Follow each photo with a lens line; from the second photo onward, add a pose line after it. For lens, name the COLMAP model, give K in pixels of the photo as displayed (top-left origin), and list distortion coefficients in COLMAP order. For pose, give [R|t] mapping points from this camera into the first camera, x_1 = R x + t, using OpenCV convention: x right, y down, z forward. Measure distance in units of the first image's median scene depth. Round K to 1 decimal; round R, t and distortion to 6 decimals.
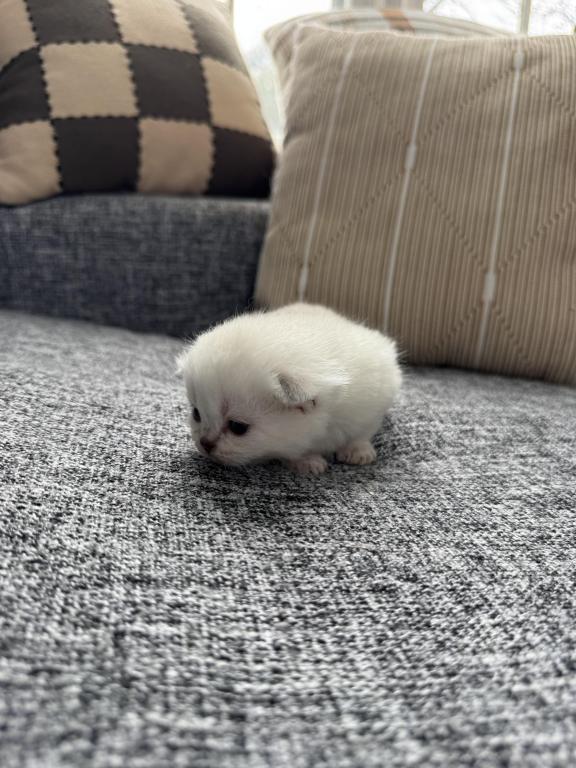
lens RADIAL K [[575.3, 0, 291.9], [0, 575.3, 390.1], [0, 0, 1]] dist [-0.027198, -0.001137]
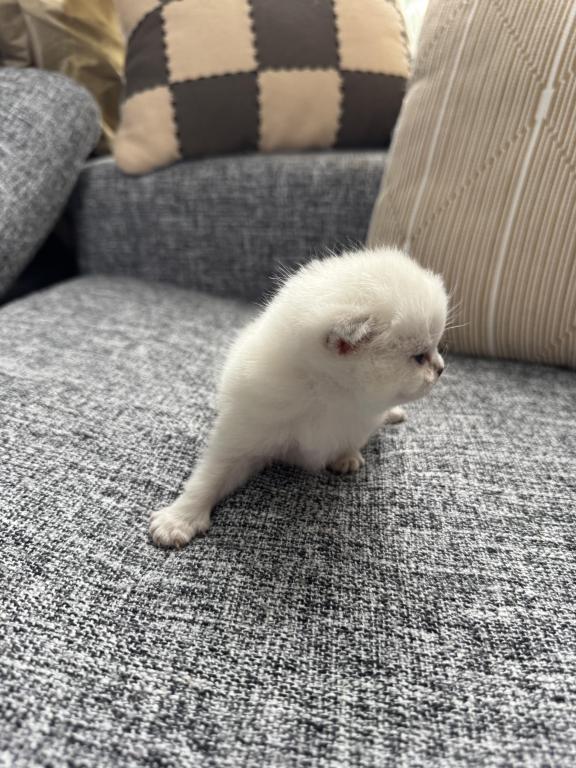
lens RADIAL K [[575.3, 0, 294.1], [0, 575.3, 394.9], [0, 0, 1]] dist [-0.027198, -0.001137]
pose [[0.940926, 0.086138, -0.327473, 0.145465], [-0.040906, 0.988935, 0.142596, -0.085689], [0.336133, -0.120777, 0.934038, 0.074276]]
